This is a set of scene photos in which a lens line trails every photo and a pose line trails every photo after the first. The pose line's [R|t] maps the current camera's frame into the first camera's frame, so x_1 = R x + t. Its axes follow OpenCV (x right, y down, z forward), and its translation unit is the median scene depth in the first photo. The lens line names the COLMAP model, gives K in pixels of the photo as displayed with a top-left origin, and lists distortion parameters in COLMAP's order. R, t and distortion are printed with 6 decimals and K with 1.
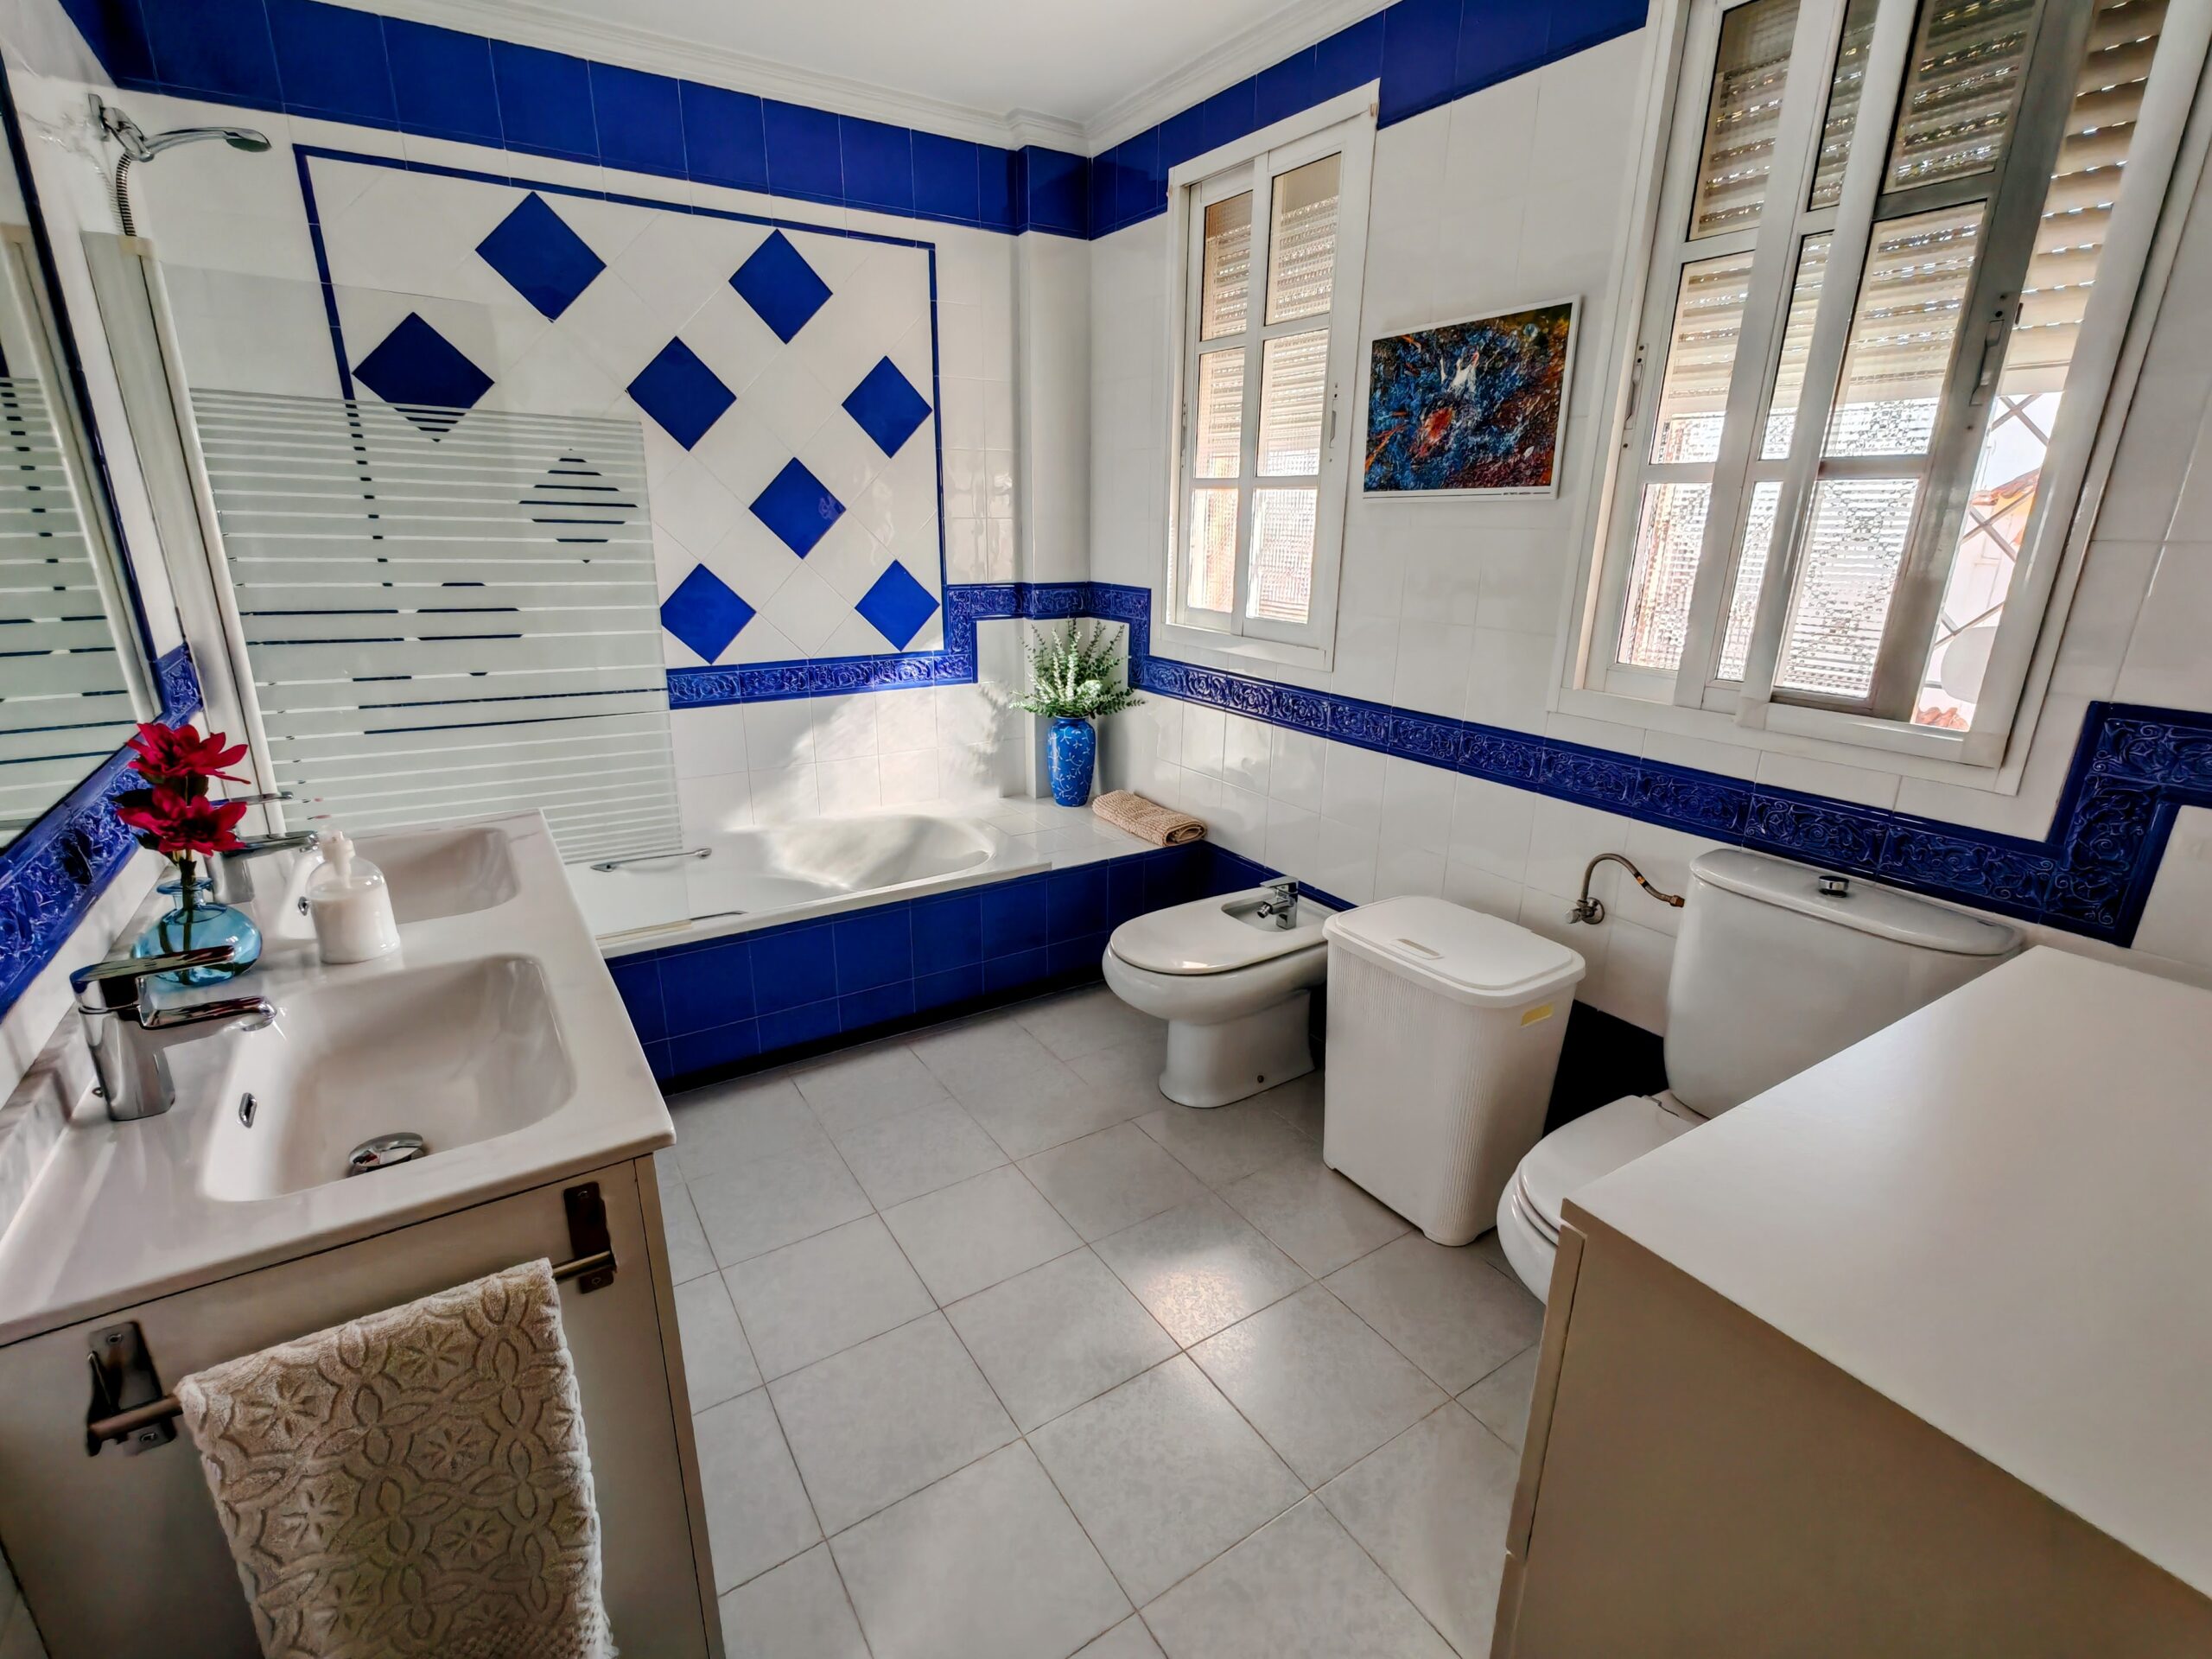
lens RADIAL K [[1016.0, 0, 1107.6], [0, 1016.0, 839.0], [0, 0, 1]] dist [-0.005608, 0.003599]
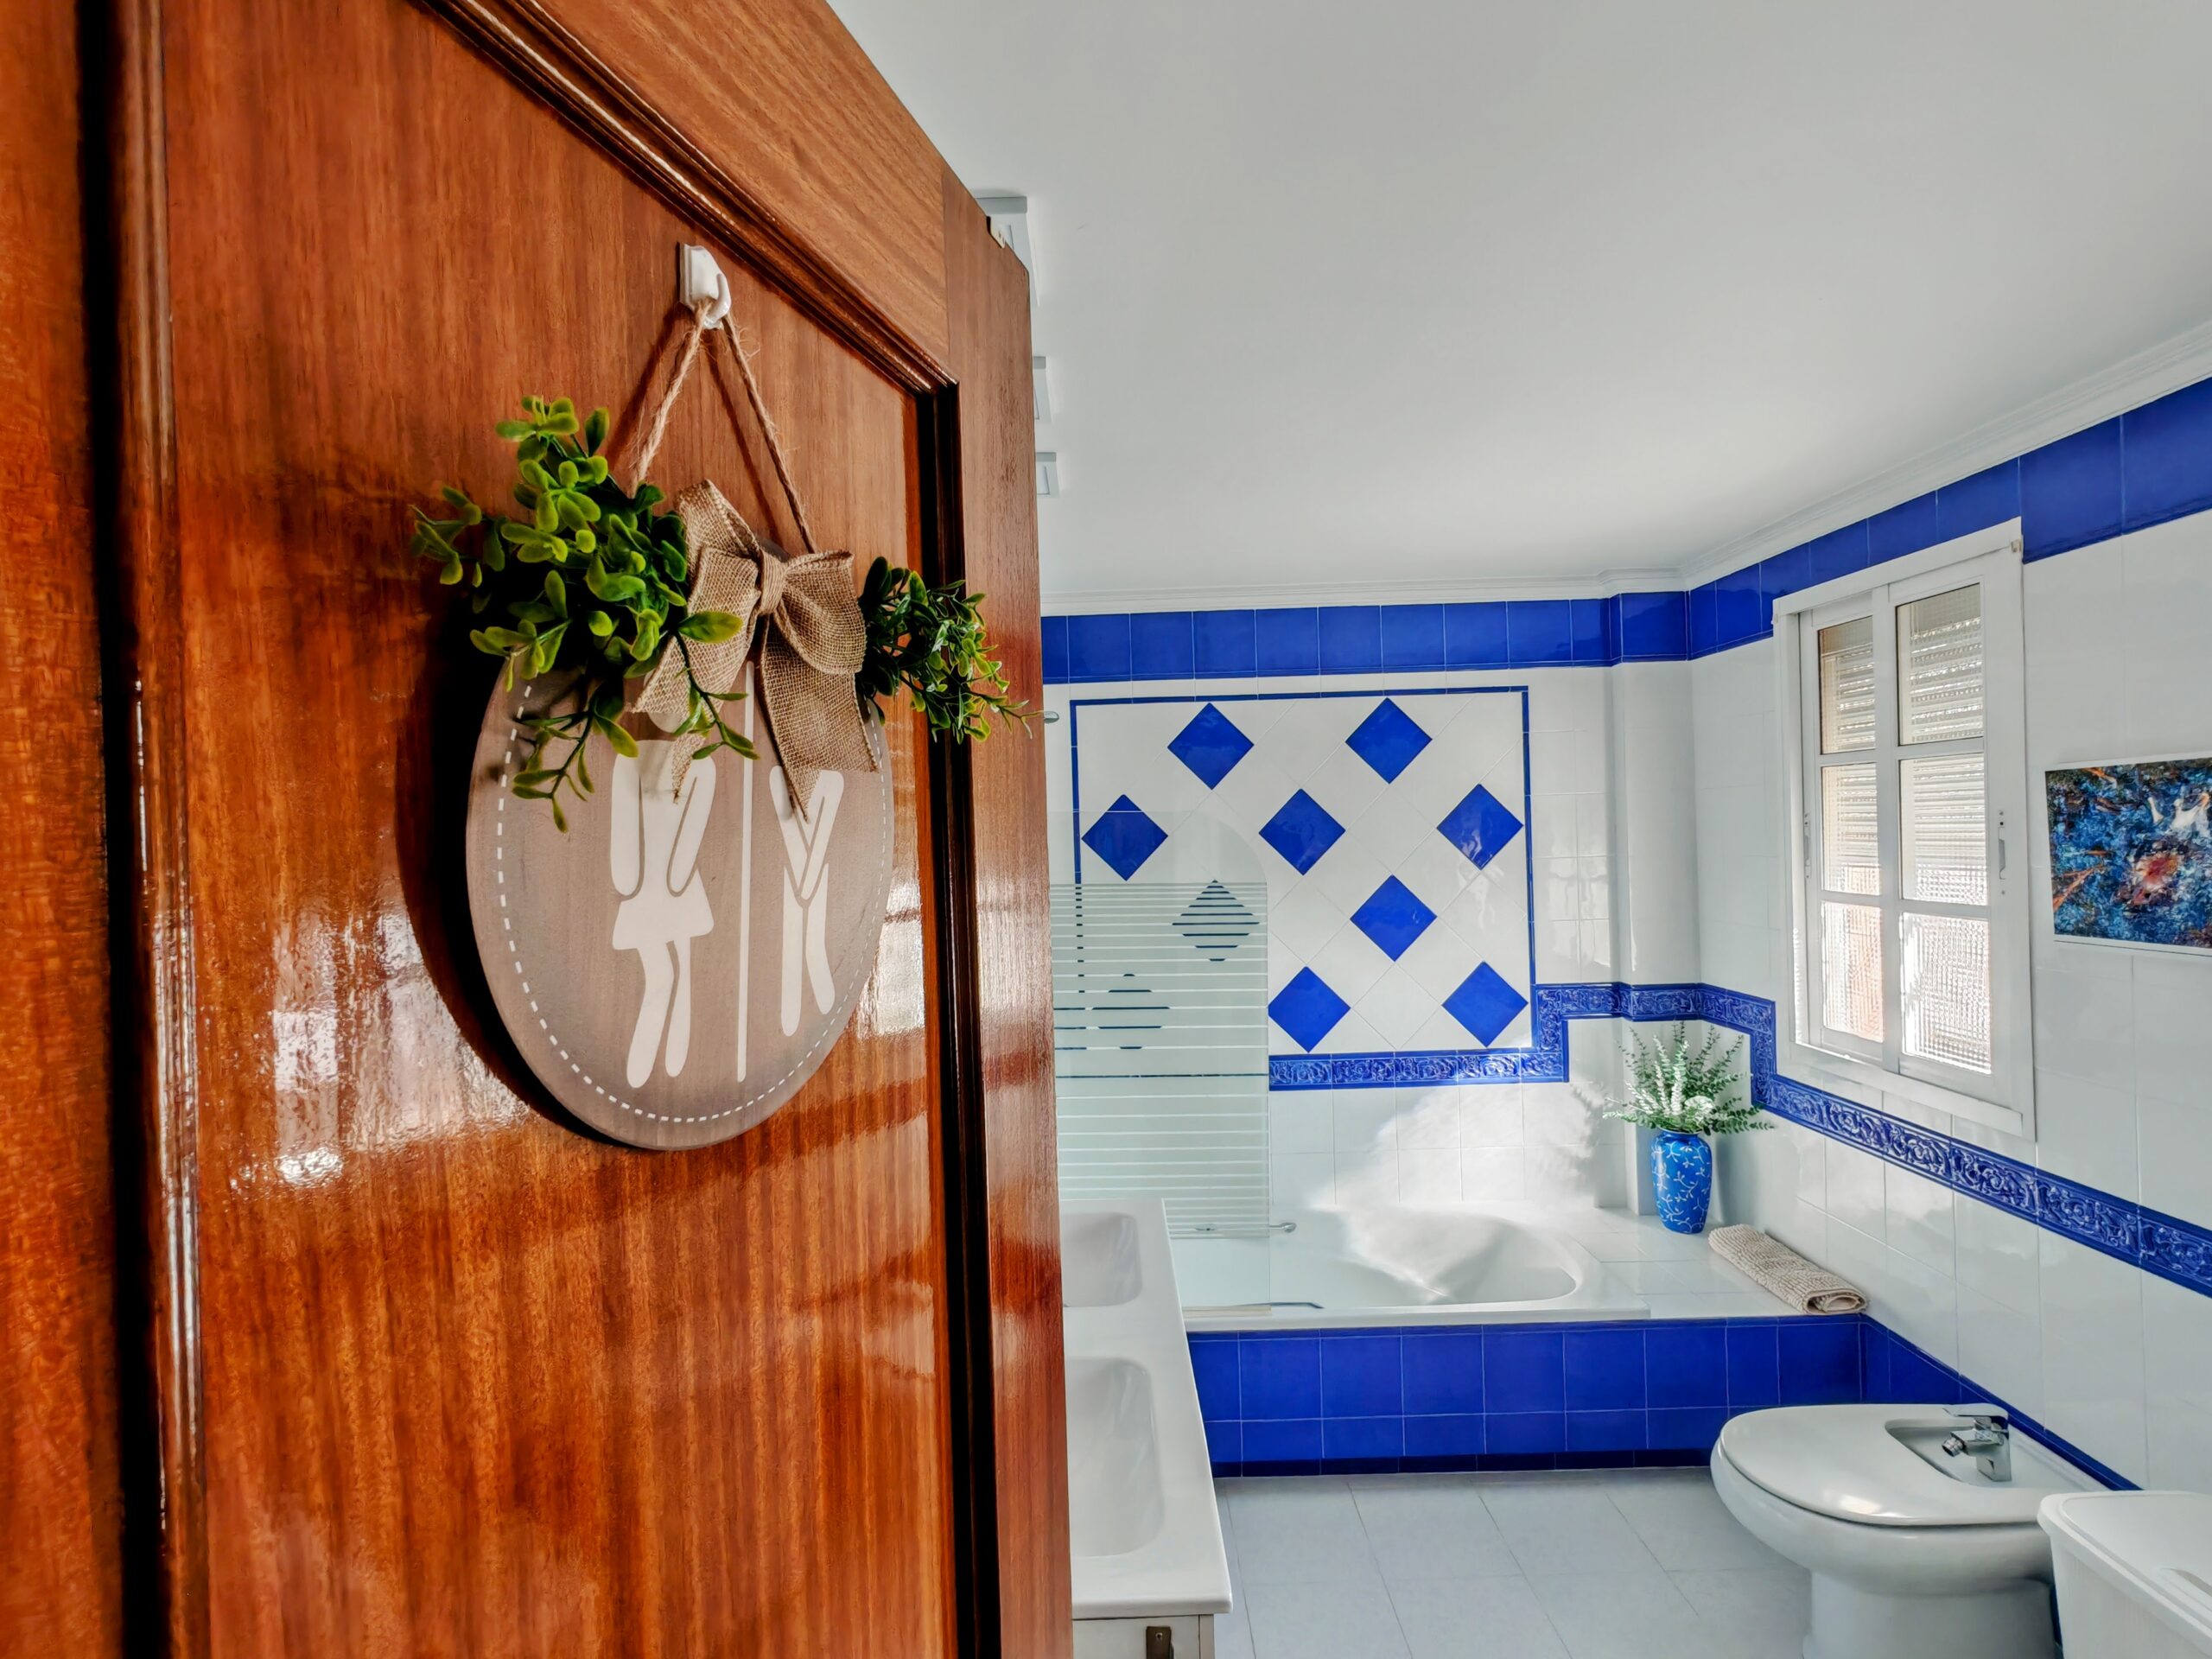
lens RADIAL K [[1016.0, 0, 1104.8], [0, 1016.0, 839.0], [0, 0, 1]] dist [-0.005608, 0.003599]
pose [[0.840564, -0.035130, -0.540572, 0.036127], [-0.130546, 0.955349, -0.265077, -0.070508], [0.525747, 0.293384, 0.798446, -0.087003]]
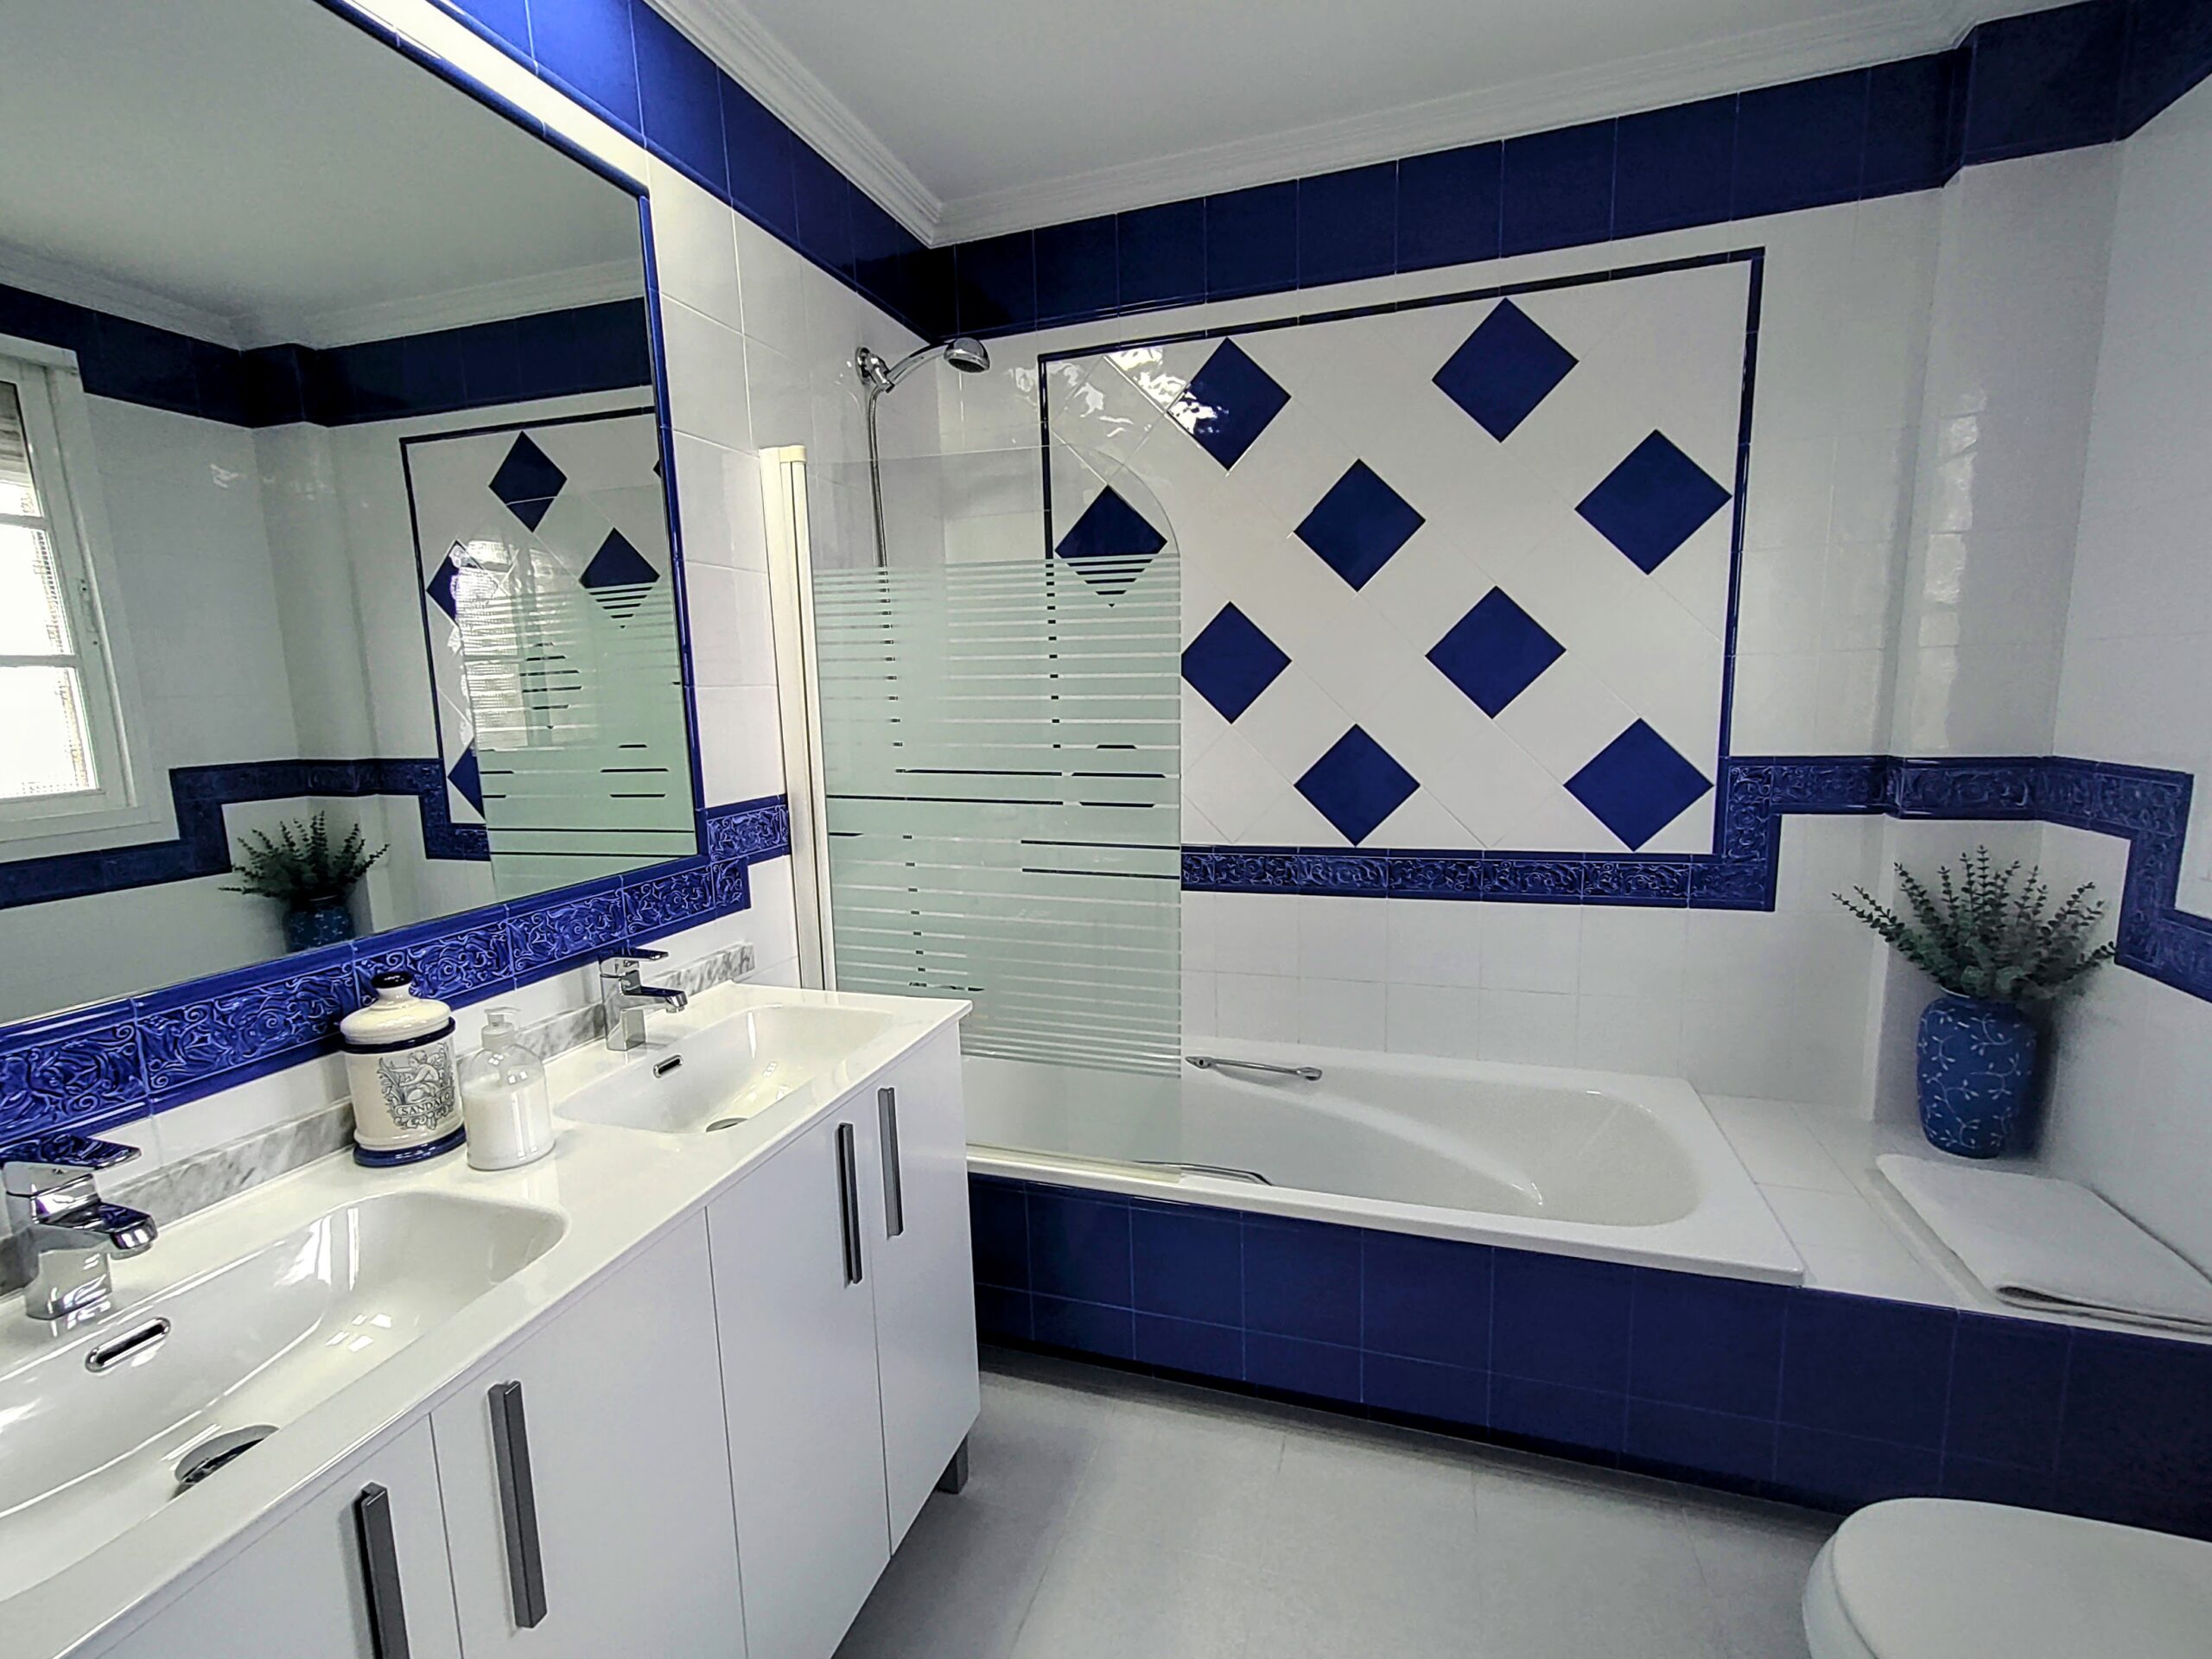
lens RADIAL K [[1006.8, 0, 1100.7], [0, 1006.8, 841.8], [0, 0, 1]] dist [0.003113, 0.002879]
pose [[0.626045, 0.088889, -0.774704, 0.100626], [-0.204989, 0.977300, -0.053518, -0.091009], [0.752361, 0.192310, 0.630055, 0.343537]]
